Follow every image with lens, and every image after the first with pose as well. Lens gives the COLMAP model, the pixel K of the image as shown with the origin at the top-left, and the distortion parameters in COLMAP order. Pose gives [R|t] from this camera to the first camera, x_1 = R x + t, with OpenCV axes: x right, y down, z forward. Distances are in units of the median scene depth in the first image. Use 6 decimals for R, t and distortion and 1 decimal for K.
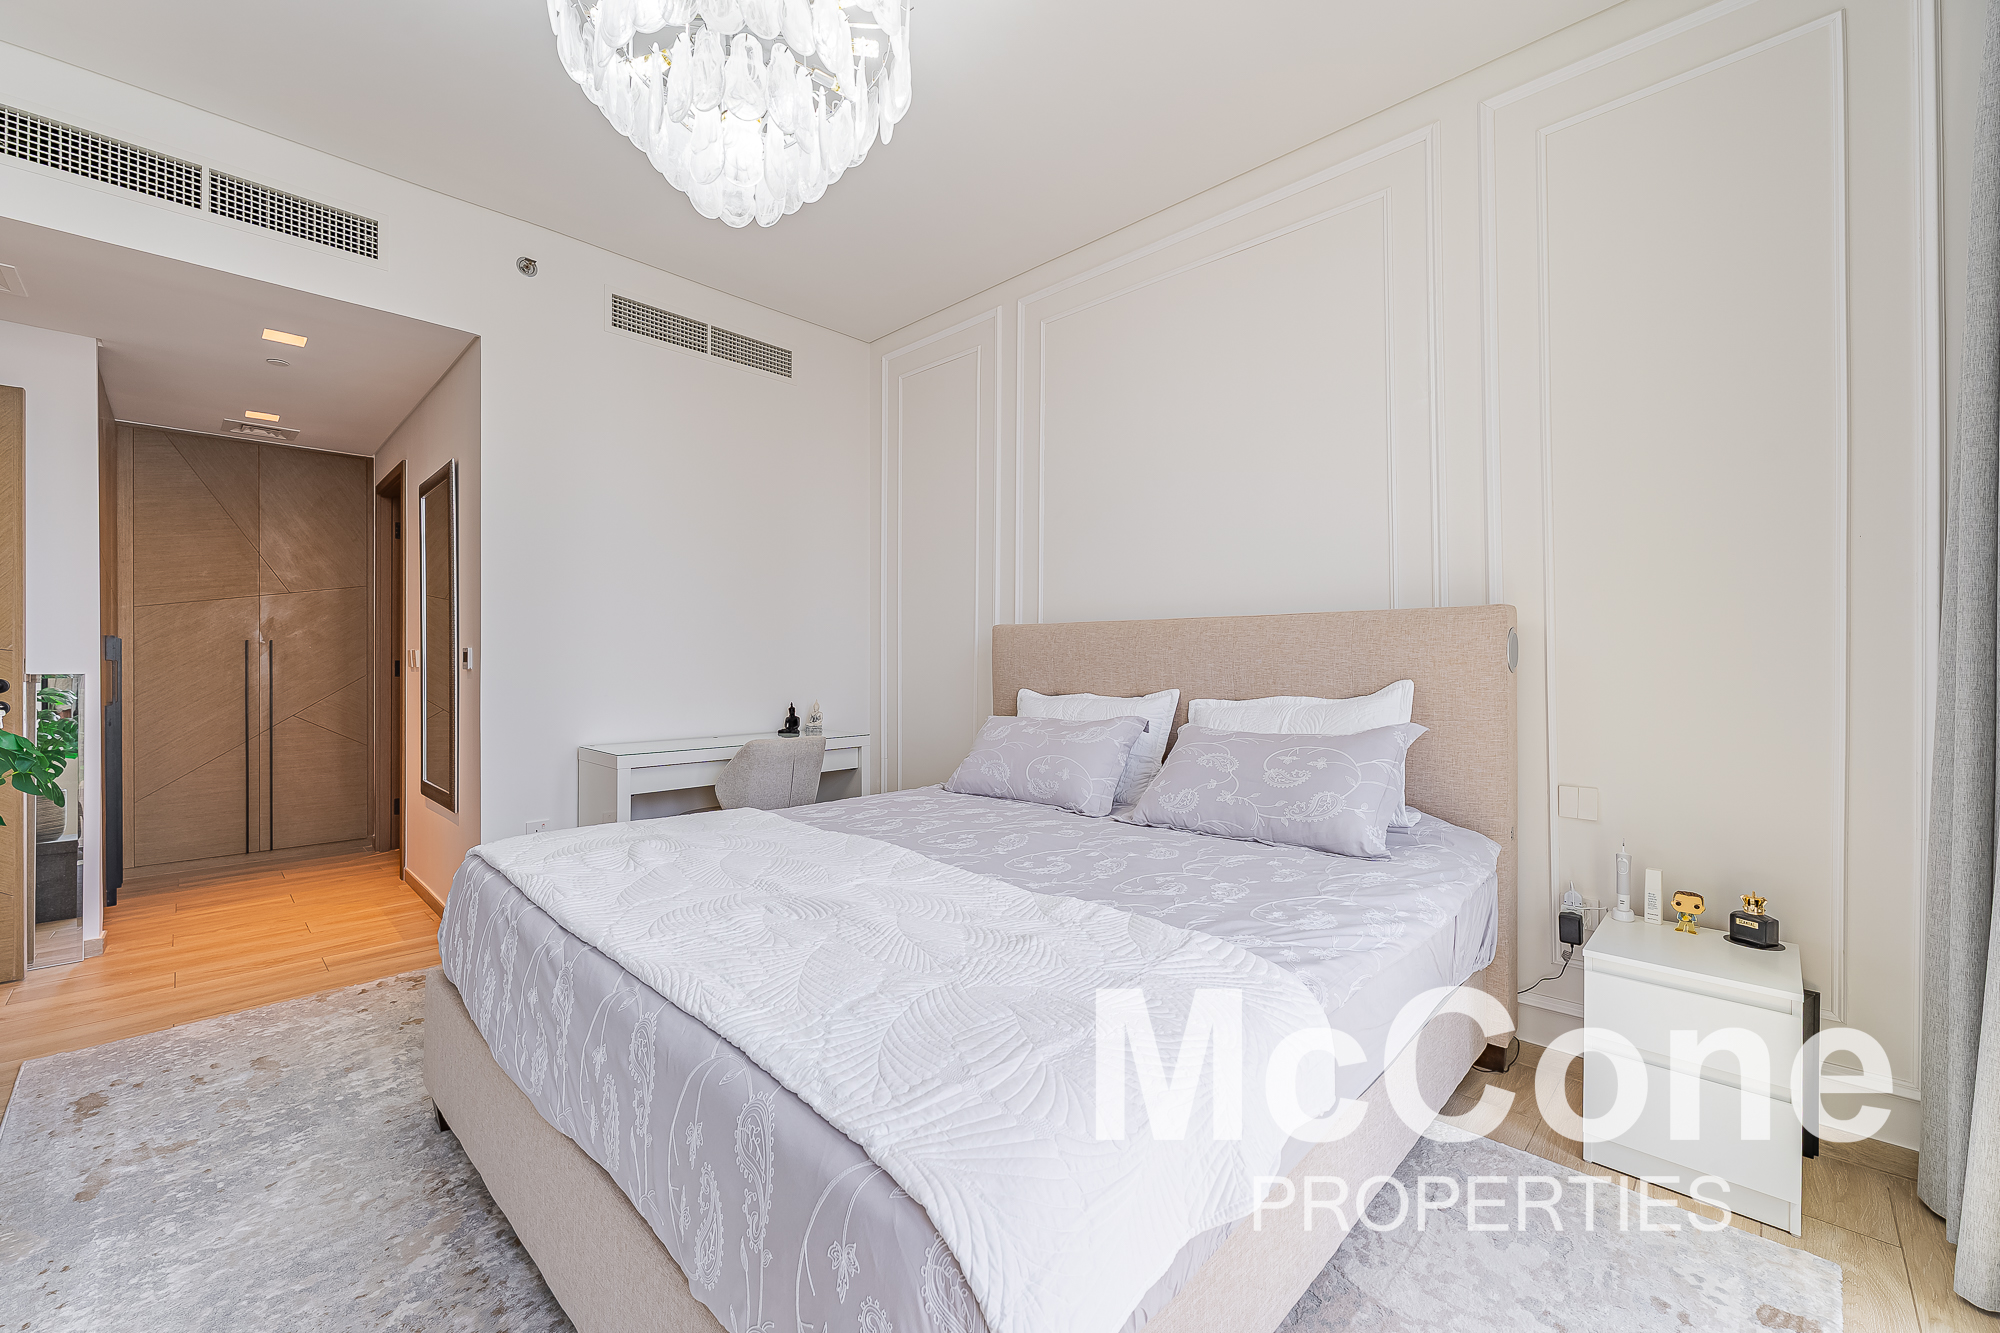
lens RADIAL K [[806.9, 0, 992.6], [0, 806.9, 662.3], [0, 0, 1]] dist [-0.003974, -0.000174]
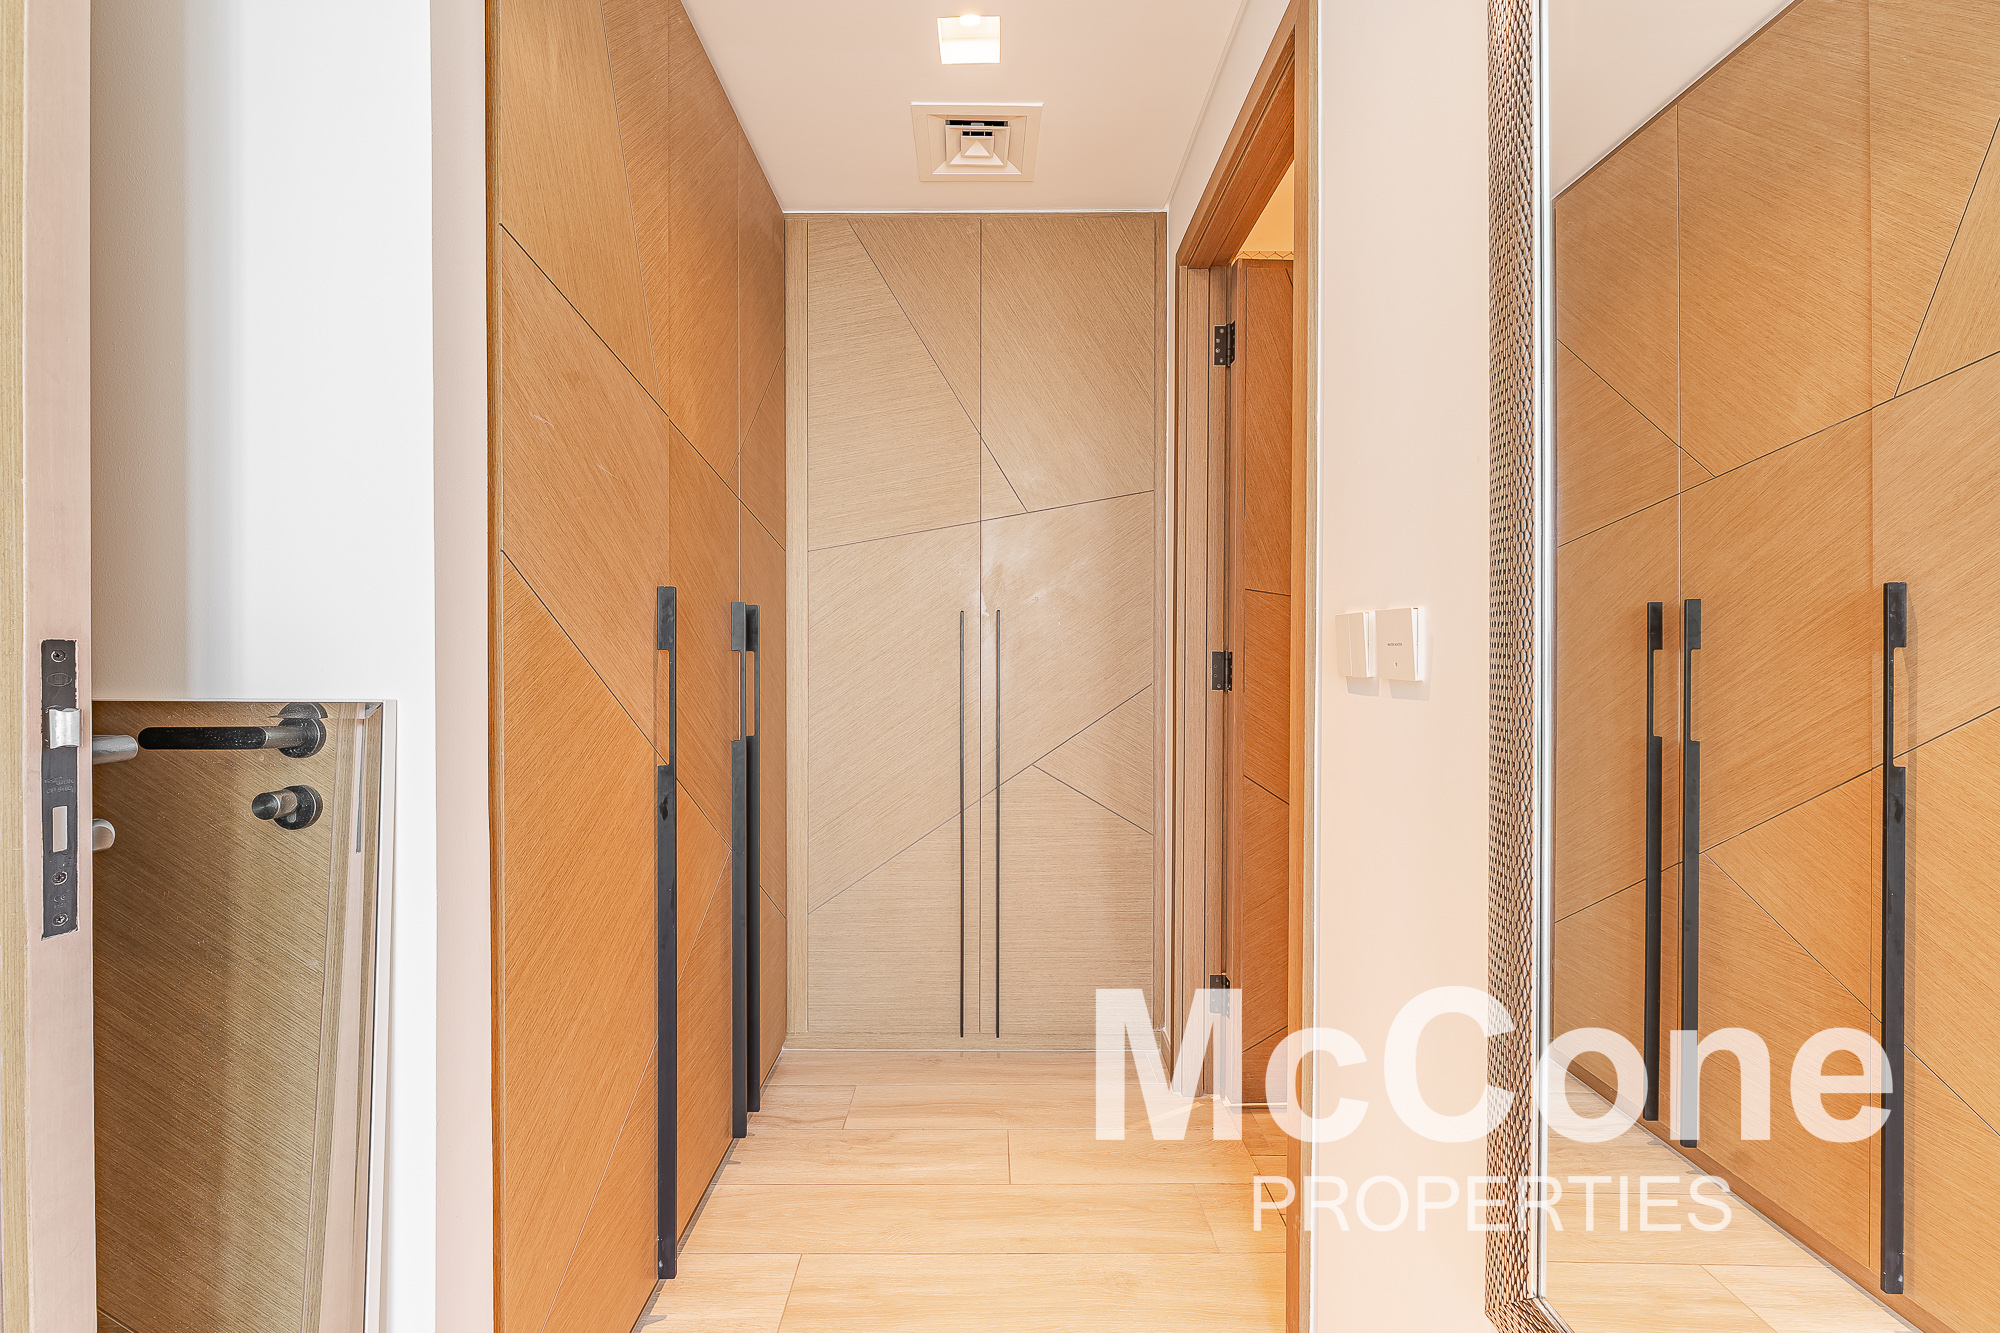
lens RADIAL K [[806.9, 0, 1001.5], [0, 806.9, 654.2], [0, 0, 1]] dist [-0.003974, -0.000174]
pose [[0.701617, 0.004551, -0.712539, -0.546550], [-0.002118, 0.999989, 0.004302, -0.002660], [0.712551, -0.001510, 0.701619, 0.658229]]
